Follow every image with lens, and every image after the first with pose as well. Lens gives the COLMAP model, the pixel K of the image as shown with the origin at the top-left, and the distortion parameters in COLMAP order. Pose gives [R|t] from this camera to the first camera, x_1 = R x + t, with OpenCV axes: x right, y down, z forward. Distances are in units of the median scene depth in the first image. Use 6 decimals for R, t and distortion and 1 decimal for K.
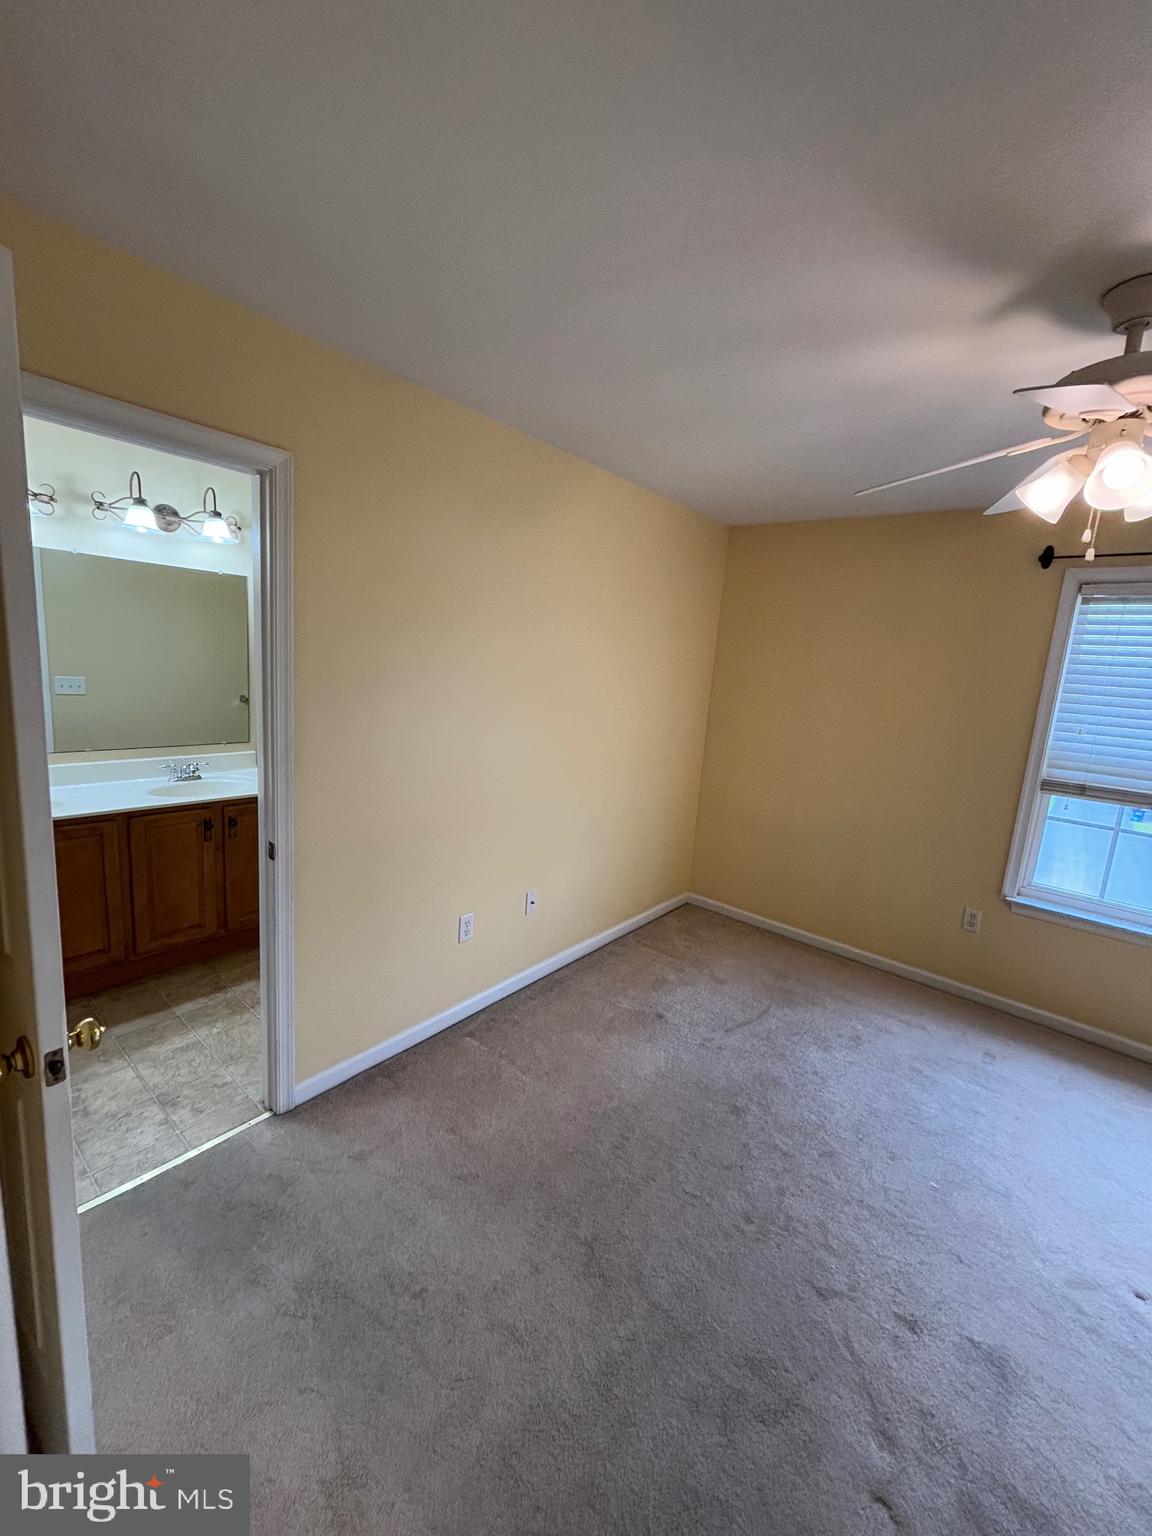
lens RADIAL K [[617.7, 0, 573.5], [0, 617.7, 767.5], [0, 0, 1]] dist [0.000155, -0.000216]
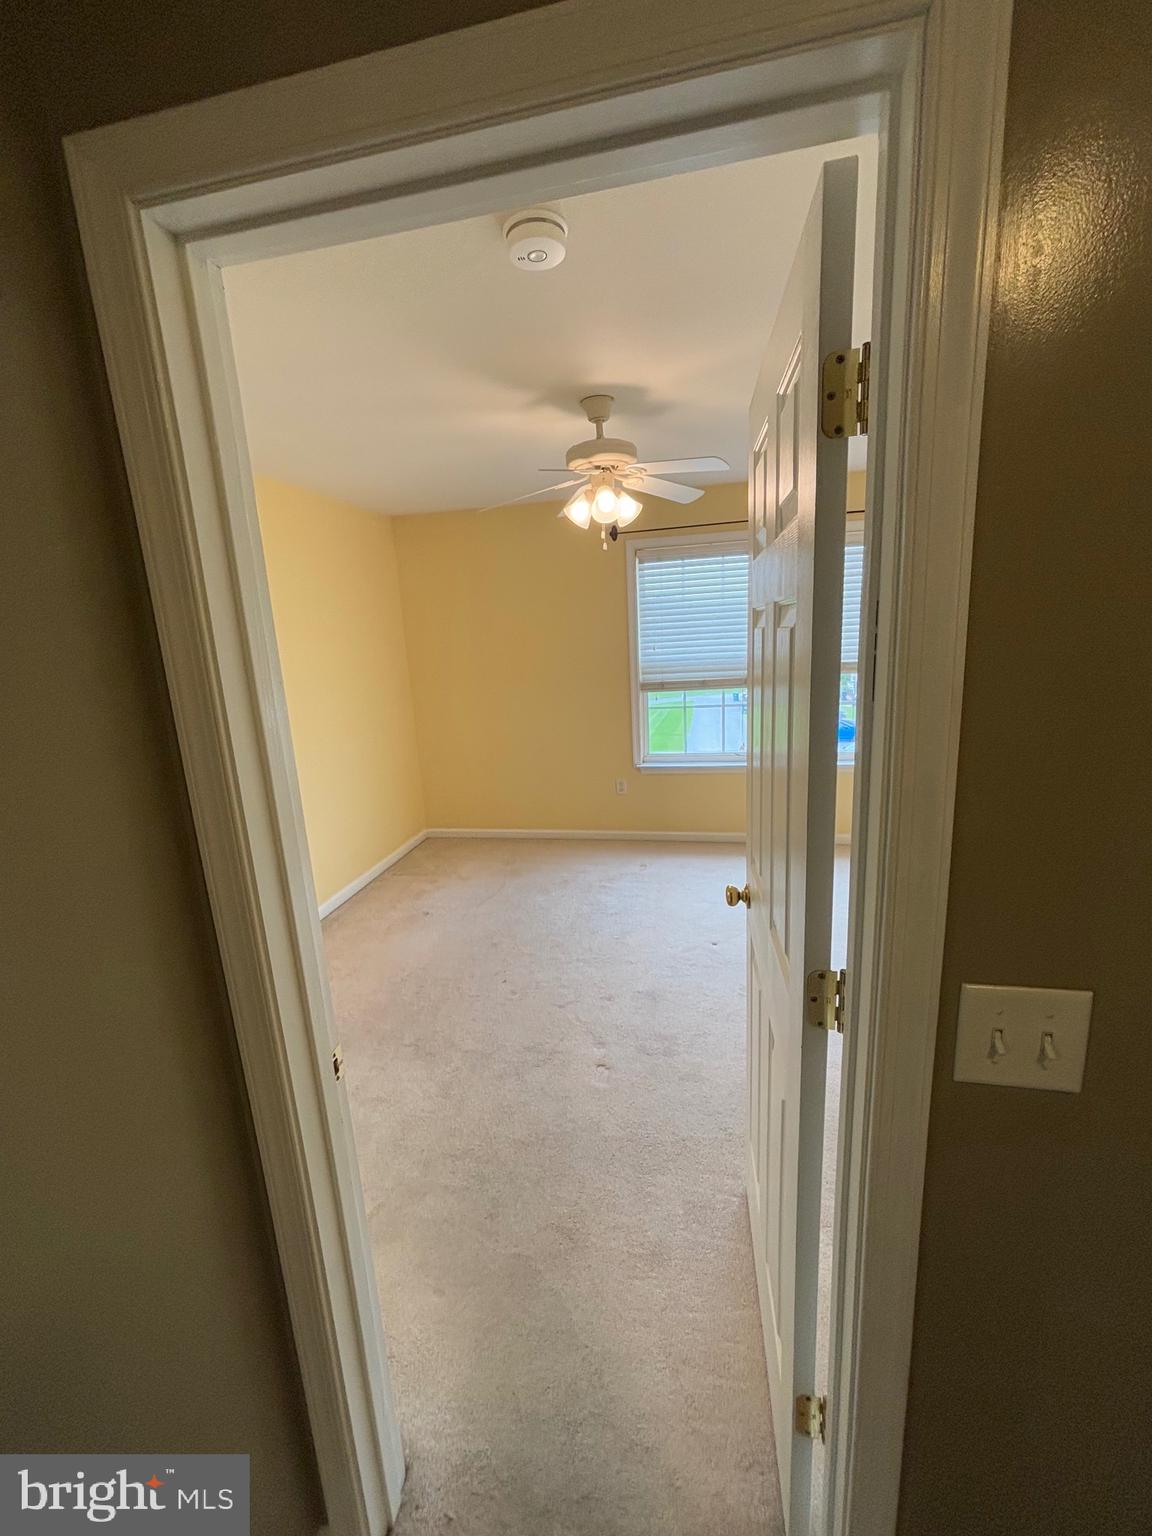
lens RADIAL K [[617.7, 0, 585.3], [0, 617.7, 769.2], [0, 0, 1]] dist [0.000155, -0.000216]
pose [[0.866501, -0.220075, 0.448043, -0.140936], [0.195861, 0.975483, 0.100361, 0.083473], [-0.459145, 0.000791, 0.888361, -0.488789]]
